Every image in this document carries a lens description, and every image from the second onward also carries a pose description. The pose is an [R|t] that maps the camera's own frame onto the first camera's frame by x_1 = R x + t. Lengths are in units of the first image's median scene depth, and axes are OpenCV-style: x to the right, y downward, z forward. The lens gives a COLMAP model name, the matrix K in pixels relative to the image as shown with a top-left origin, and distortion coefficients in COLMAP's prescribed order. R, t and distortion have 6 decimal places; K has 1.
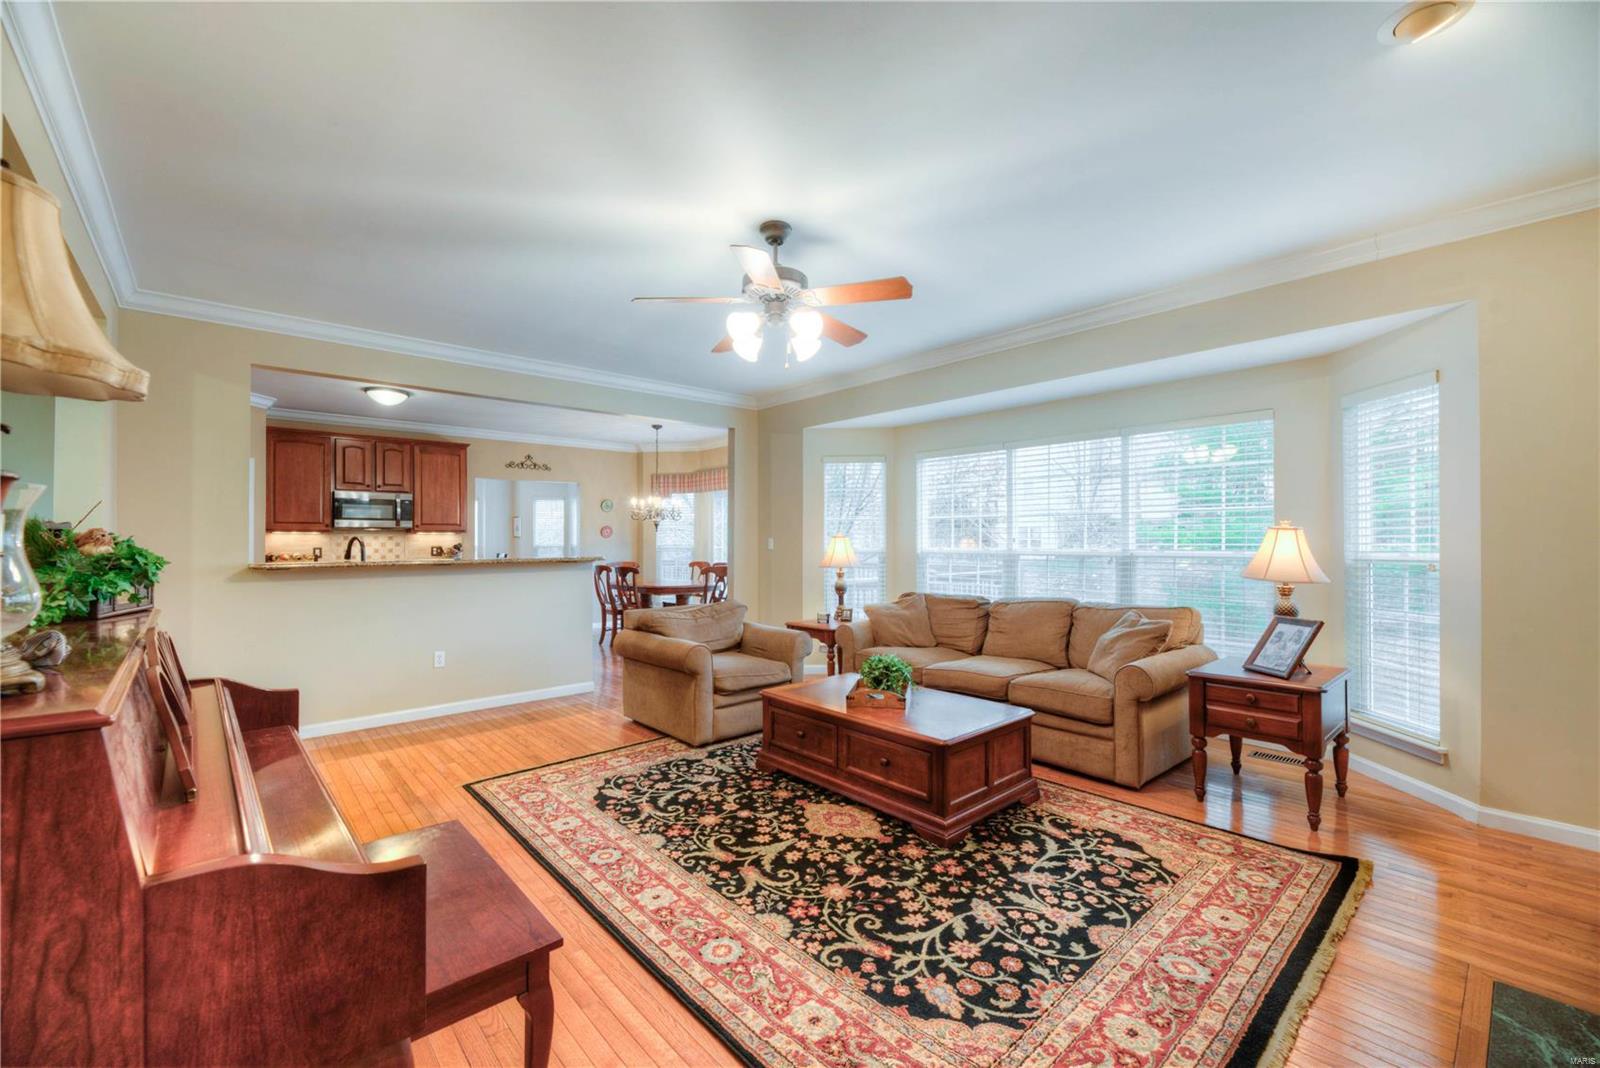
lens RADIAL K [[649.4, 0, 800.8], [0, 649.4, 541.3], [0, 0, 1]] dist [-0.000278, -0.000391]
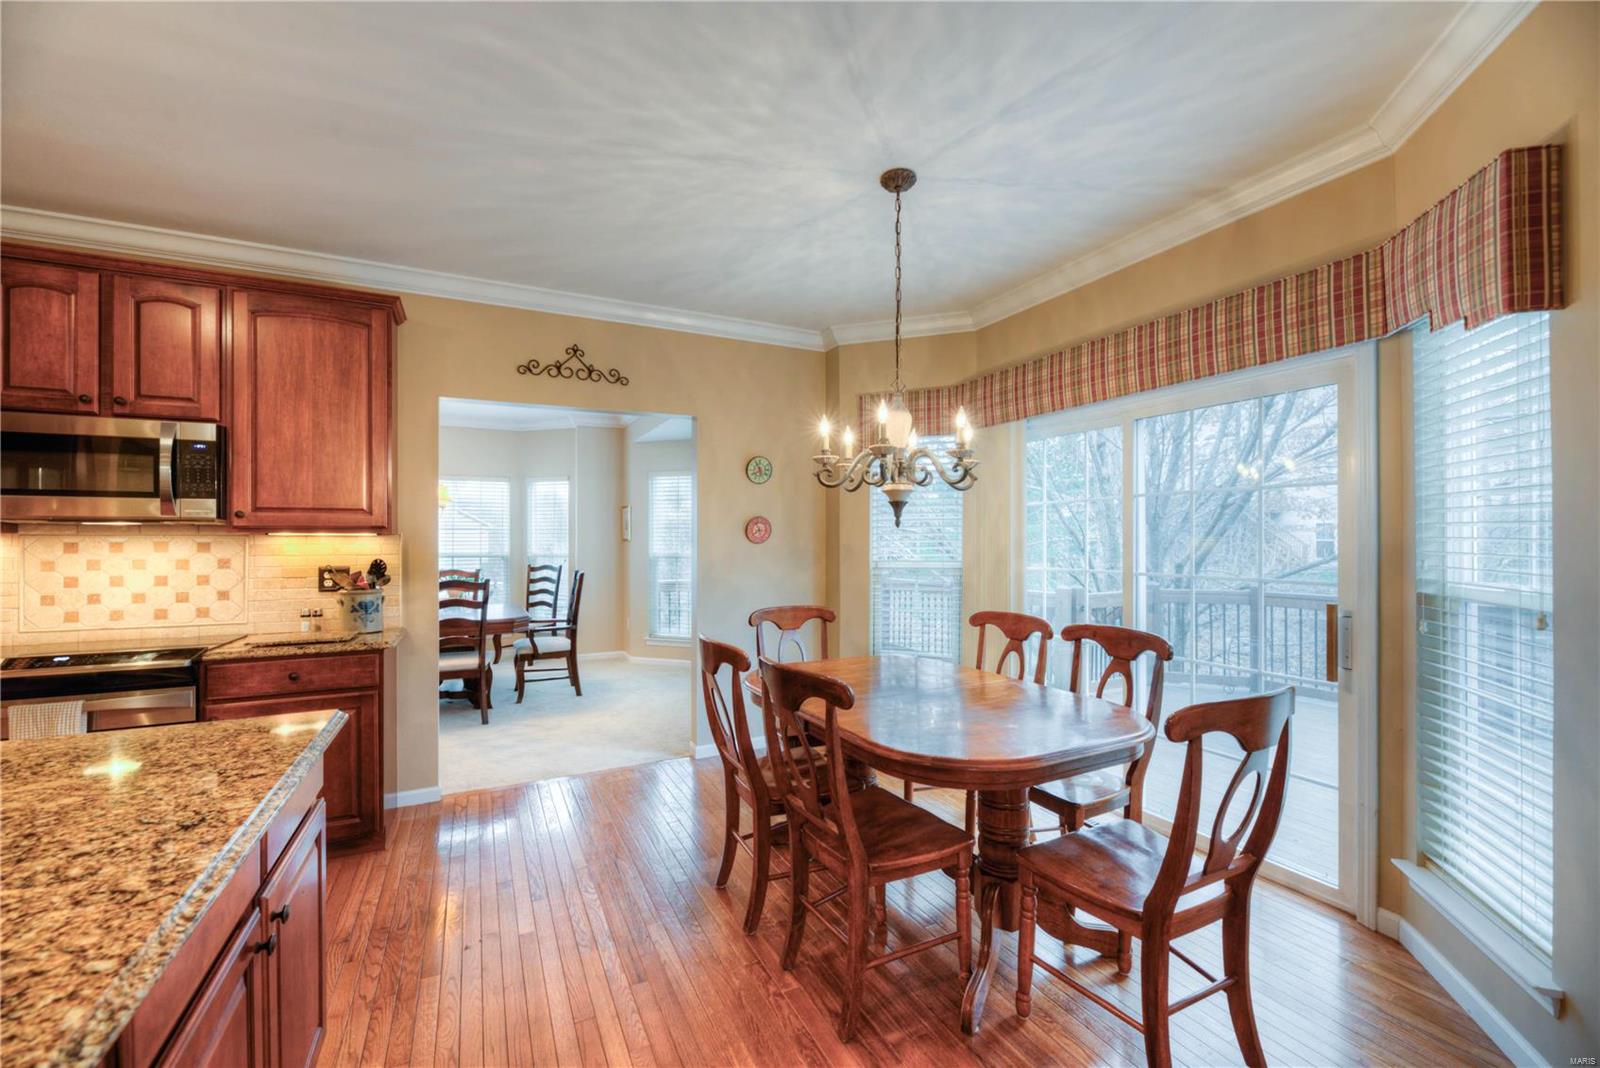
lens RADIAL K [[649.4, 0, 800.8], [0, 649.4, 541.3], [0, 0, 1]] dist [-0.000278, -0.000391]
pose [[0.964024, 0.000465, -0.265813, -0.575308], [-0.000694, 0.999999, -0.000766, -0.024680], [0.265813, 0.000923, 0.964024, 2.170001]]
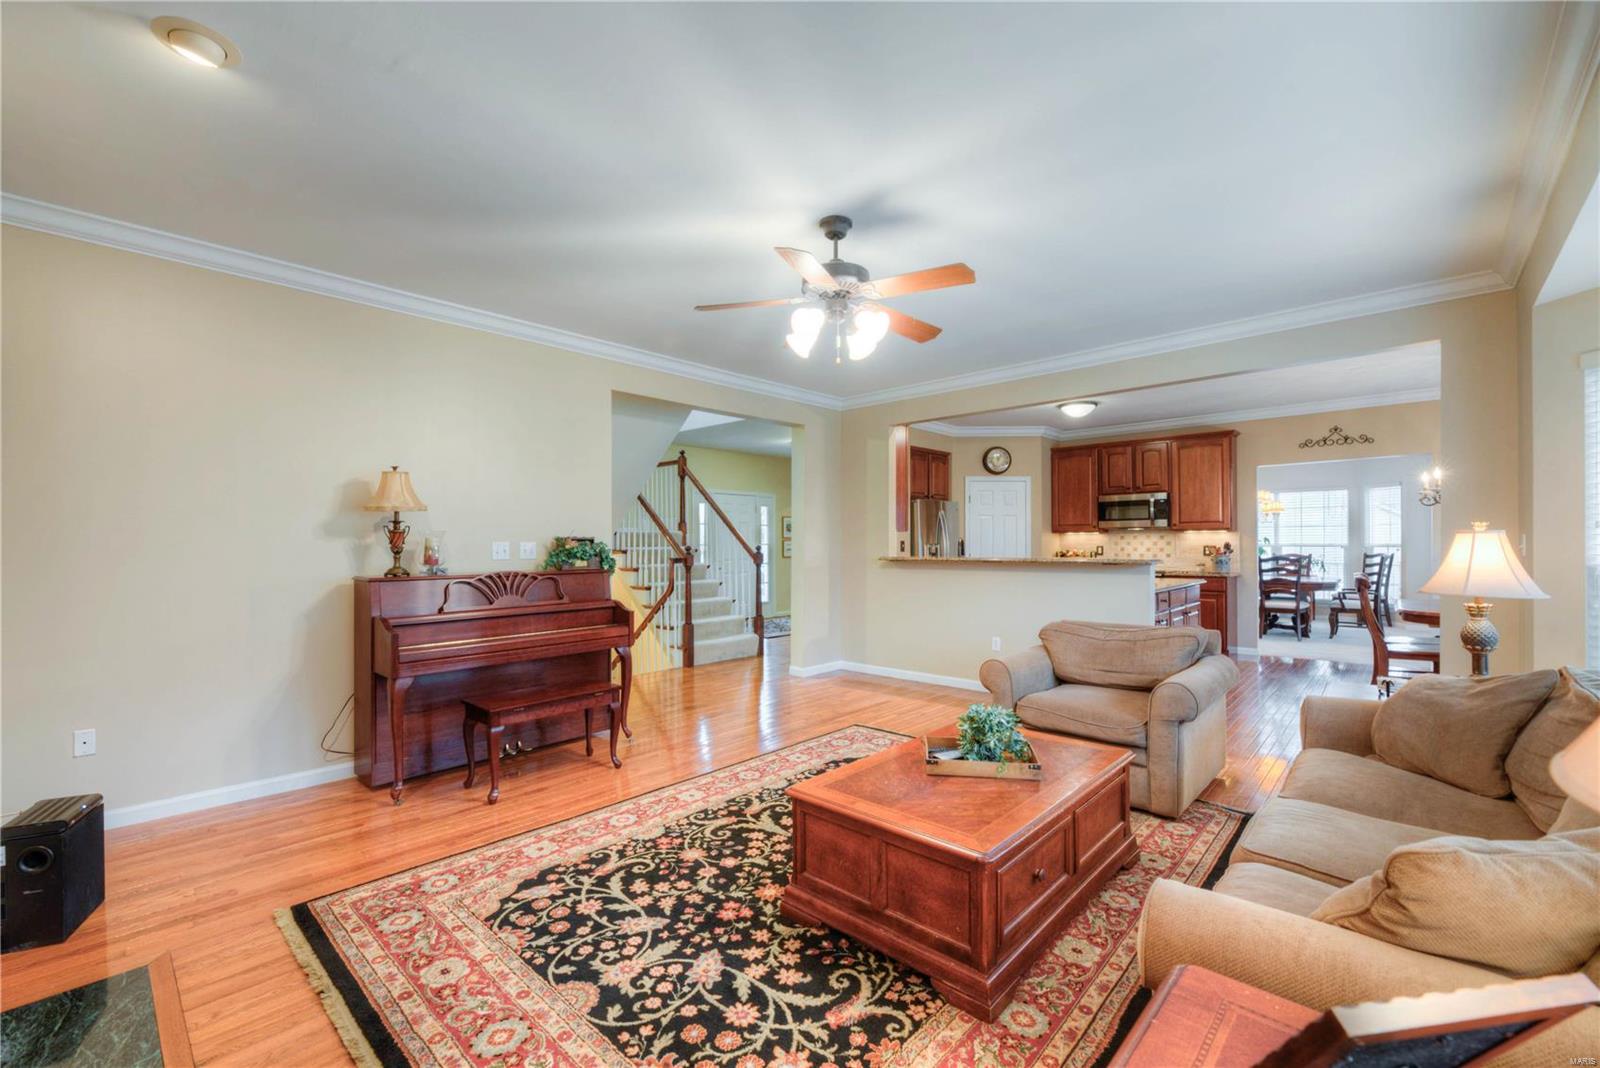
lens RADIAL K [[669.2, 0, 765.2], [0, 669.2, 539.3], [0, 0, 1]] dist [-0.001703, -0.000381]
pose [[0.065457, -0.003444, -0.997849, 1.097164], [0.004387, 0.999985, -0.003163, -0.002866], [0.997846, -0.004170, 0.065471, 0.943490]]
